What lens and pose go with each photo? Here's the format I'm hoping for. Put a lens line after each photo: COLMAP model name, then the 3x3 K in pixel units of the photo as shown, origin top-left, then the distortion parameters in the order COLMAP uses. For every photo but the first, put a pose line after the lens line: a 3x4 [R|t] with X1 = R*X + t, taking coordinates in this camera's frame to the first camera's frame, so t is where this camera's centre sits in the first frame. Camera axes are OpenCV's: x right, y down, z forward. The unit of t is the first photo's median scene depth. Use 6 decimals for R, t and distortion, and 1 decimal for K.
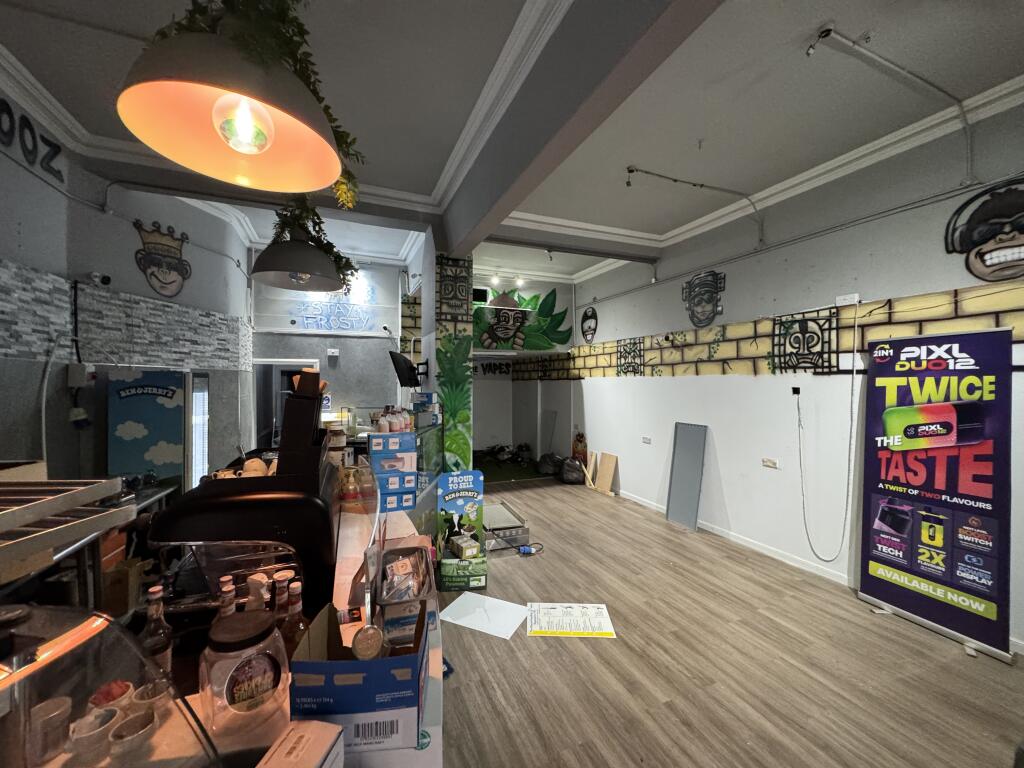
lens RADIAL K [[409.0, 0, 512.0], [0, 409.0, 384.0], [0, 0, 1]] dist [-0.001440, -0.000057]
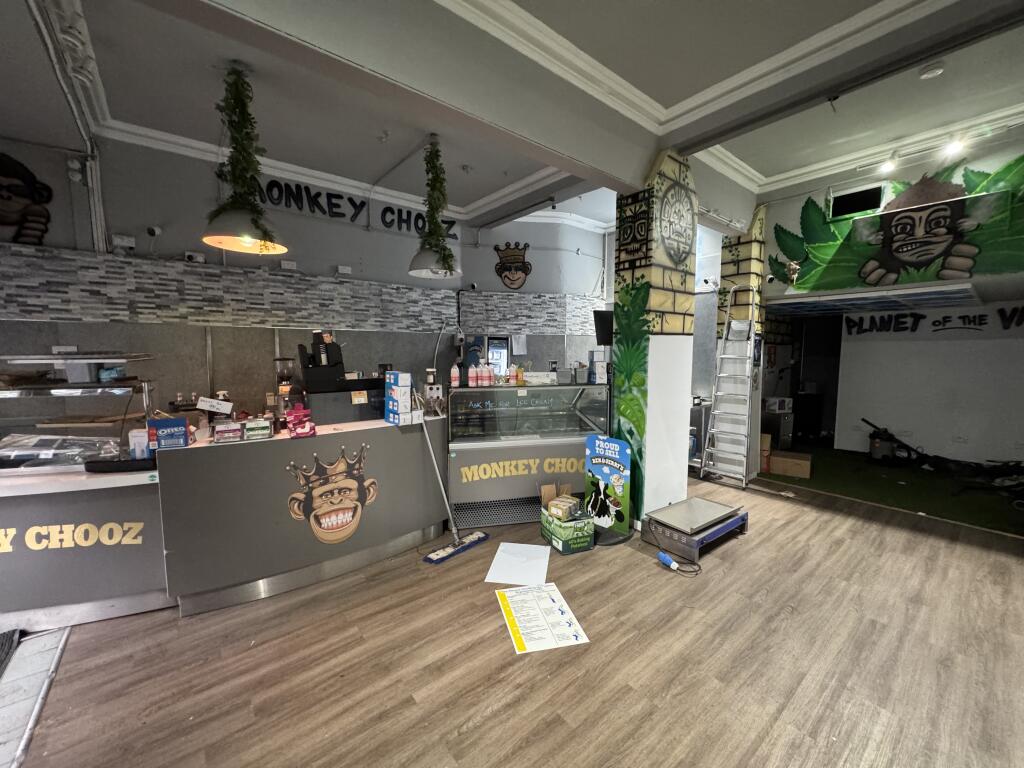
lens RADIAL K [[409.0, 0, 512.0], [0, 409.0, 384.0], [0, 0, 1]] dist [-0.001440, -0.000057]
pose [[0.278952, 0.079144, -0.957038, 0.648305], [-0.004673, 0.996698, 0.081062, 0.021577], [0.960294, -0.018140, 0.278400, 0.519084]]
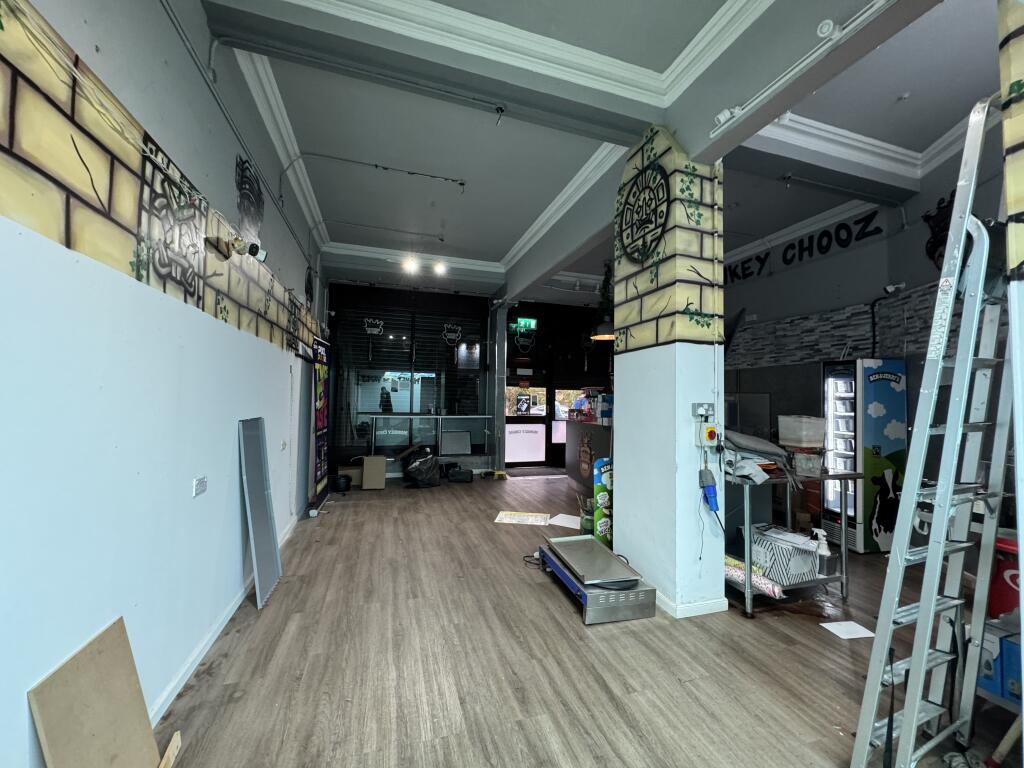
lens RADIAL K [[409.0, 0, 512.0], [0, 409.0, 384.0], [0, 0, 1]] dist [-0.001440, -0.000057]
pose [[-0.994817, -0.013760, 0.100744, 0.020507], [-0.016773, 0.999435, -0.029123, 0.072306], [-0.100286, -0.030662, -0.994486, 1.877003]]
